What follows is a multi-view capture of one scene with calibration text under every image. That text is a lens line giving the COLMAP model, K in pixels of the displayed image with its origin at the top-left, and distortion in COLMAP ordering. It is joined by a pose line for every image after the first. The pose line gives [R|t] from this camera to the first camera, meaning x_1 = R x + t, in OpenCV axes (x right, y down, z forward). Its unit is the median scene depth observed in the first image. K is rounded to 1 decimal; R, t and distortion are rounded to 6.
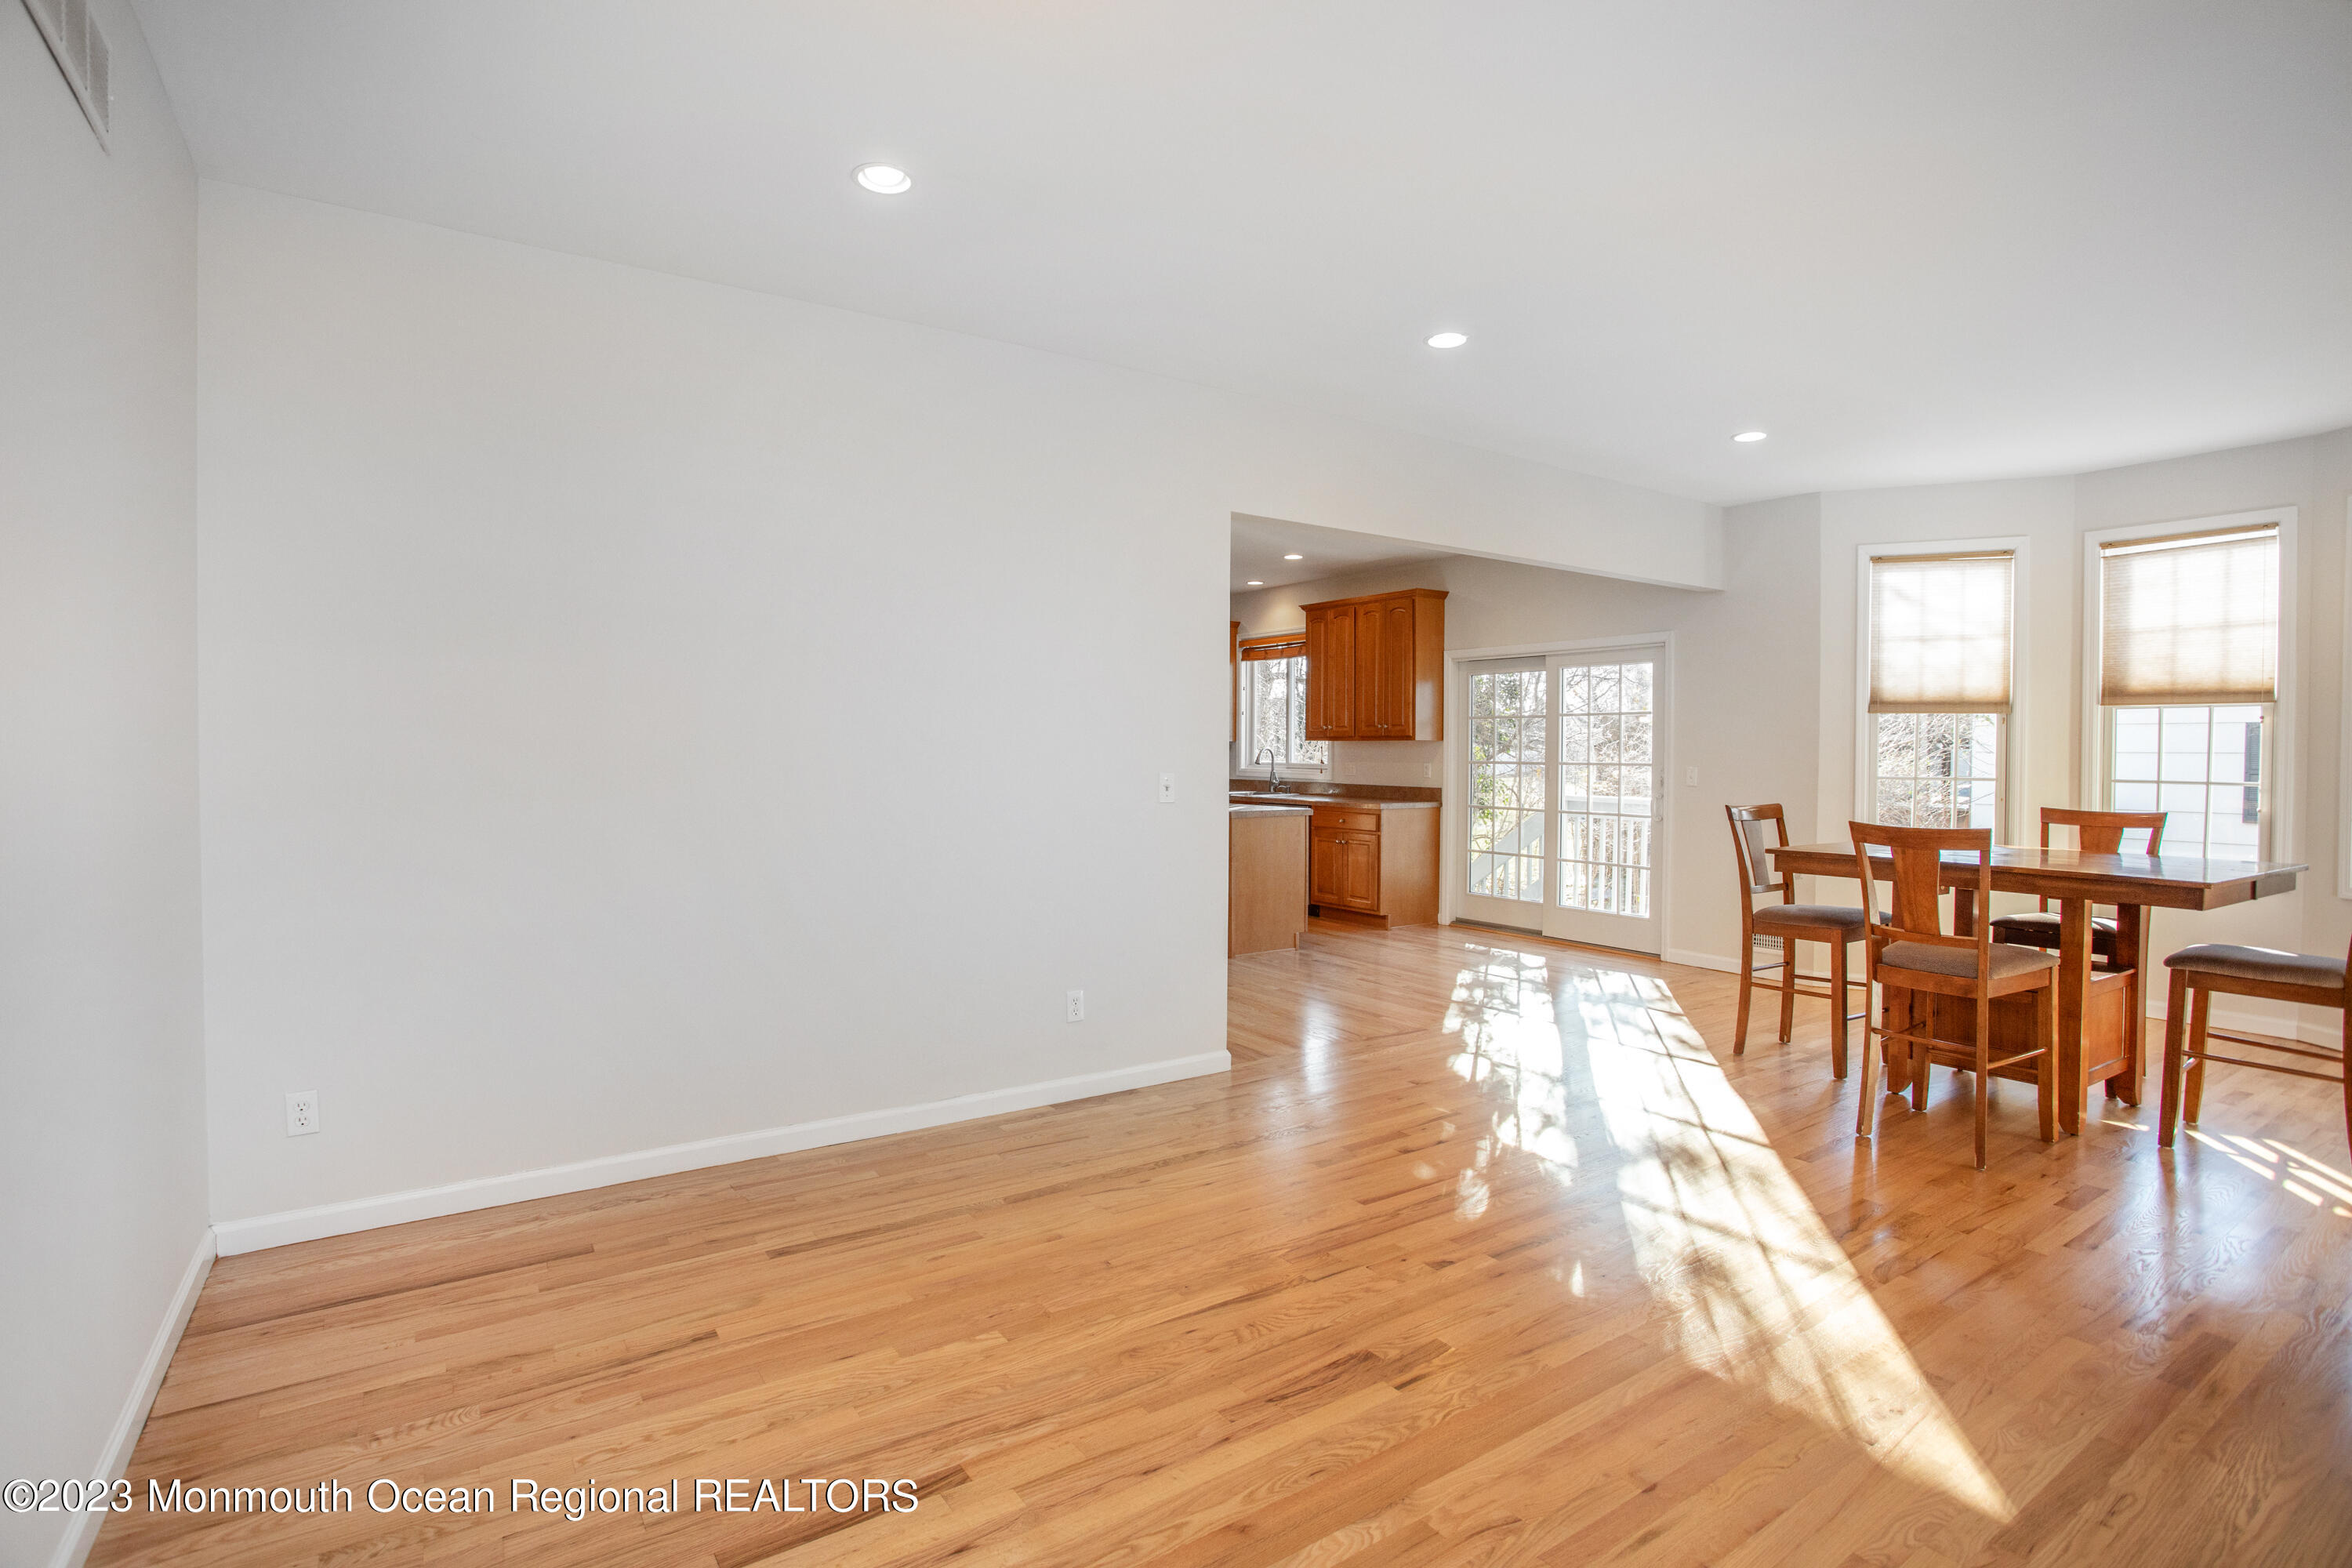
lens RADIAL K [[1137.5, 0, 1164.6], [0, 1137.5, 773.5], [0, 0, 1]] dist [-0.077643, 0.033989]
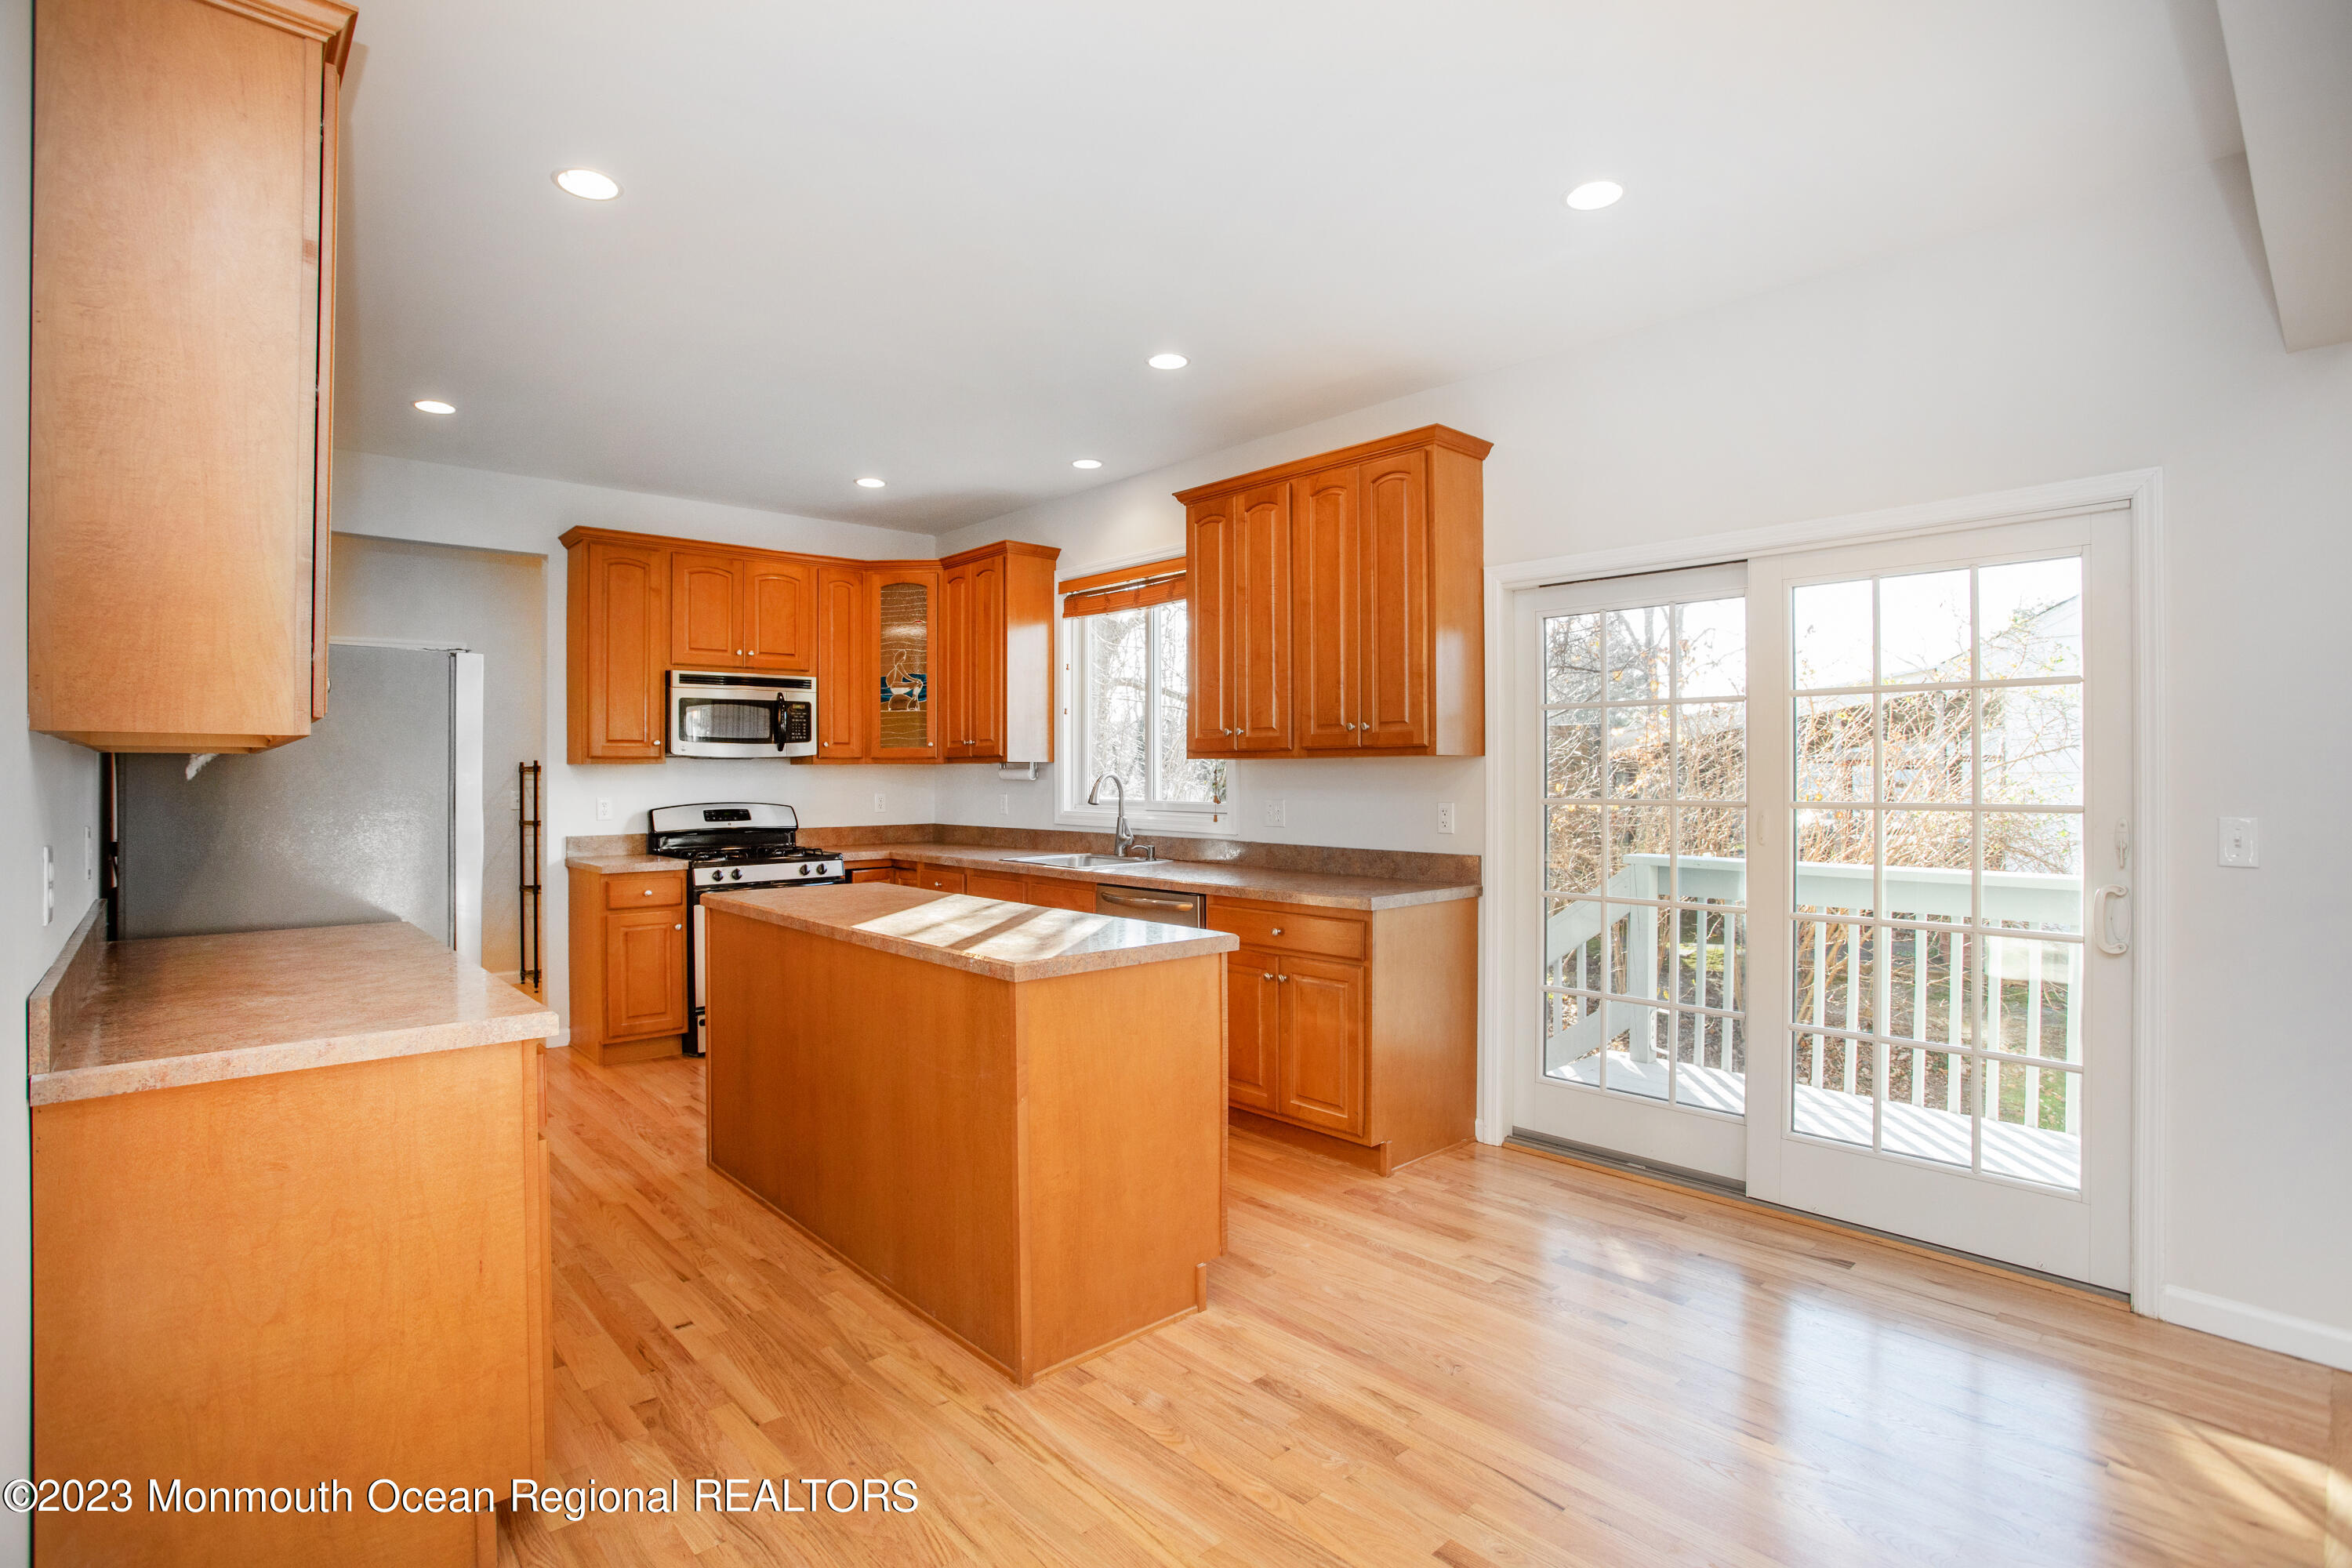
lens RADIAL K [[1137.5, 0, 1164.6], [0, 1137.5, 773.5], [0, 0, 1]] dist [-0.077643, 0.033989]
pose [[0.989484, -0.006579, 0.144493, 0.062267], [0.009836, 0.999713, -0.021836, -0.017500], [-0.144308, 0.023028, 0.989265, 0.768575]]
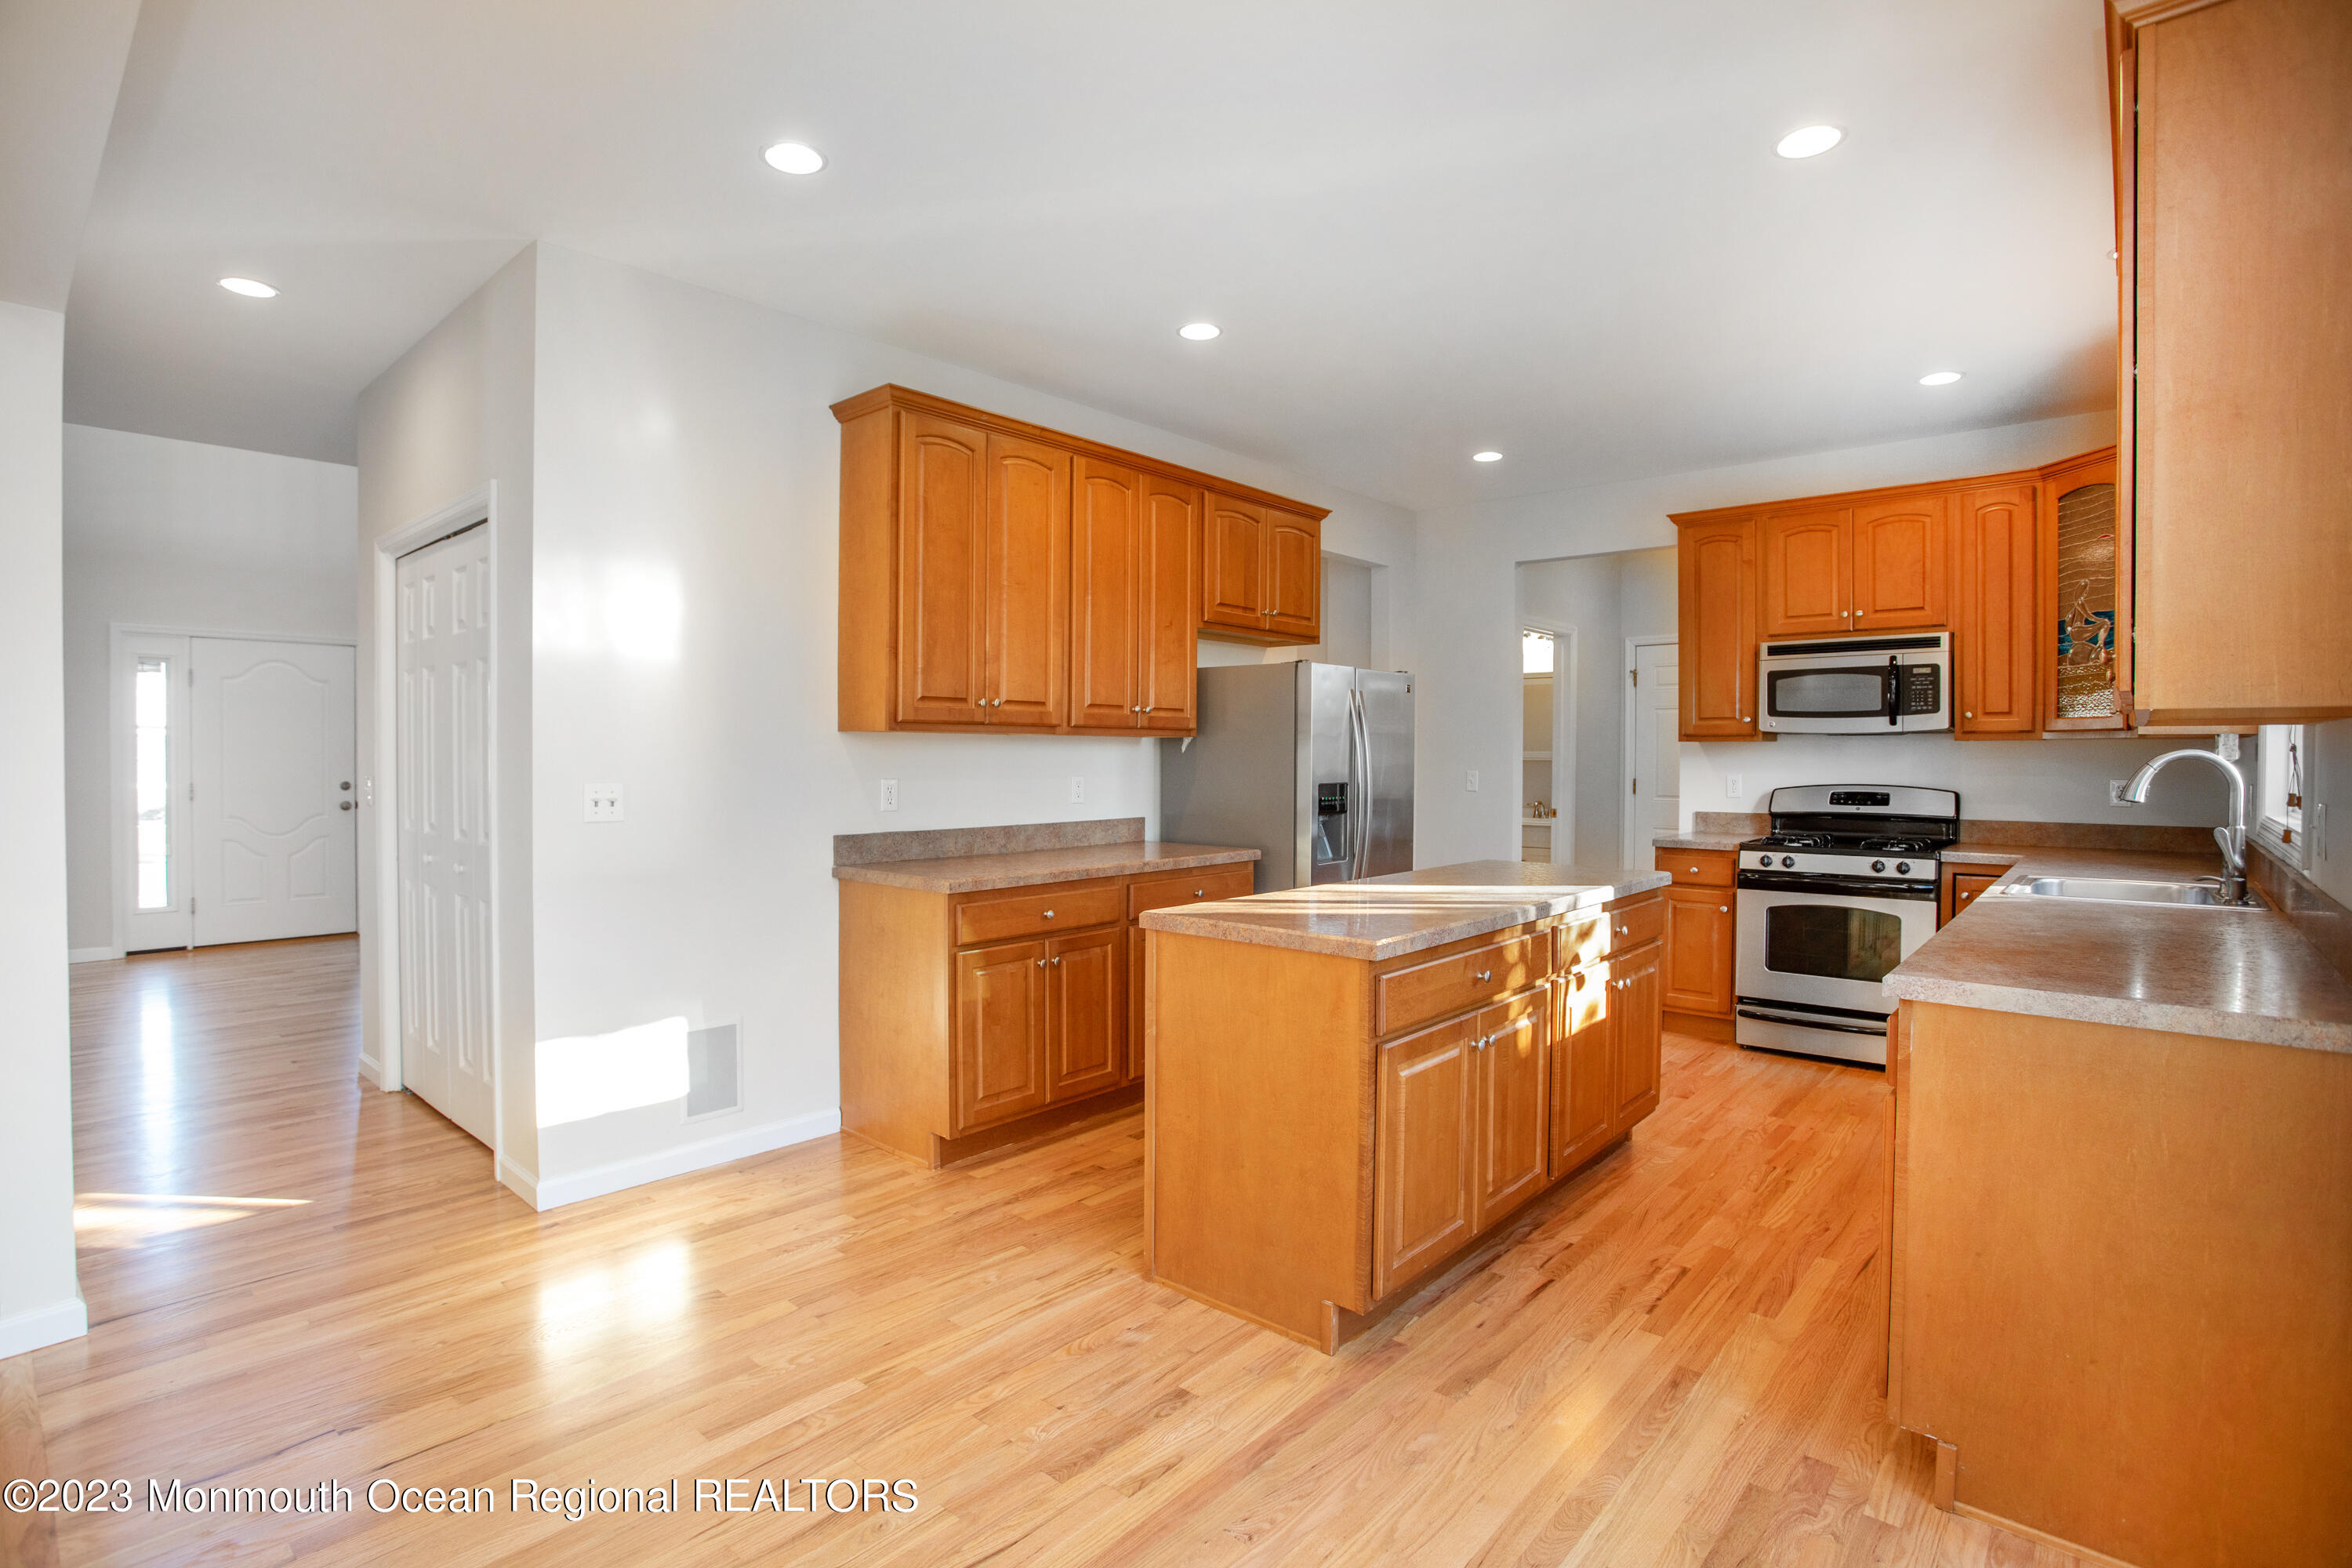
lens RADIAL K [[1137.5, 0, 1164.6], [0, 1137.5, 773.5], [0, 0, 1]] dist [-0.077643, 0.033989]
pose [[0.251345, 0.013145, -0.967808, 0.508107], [-0.022663, 0.999714, 0.007693, -0.020175], [0.967632, 0.020000, 0.251571, 1.055513]]
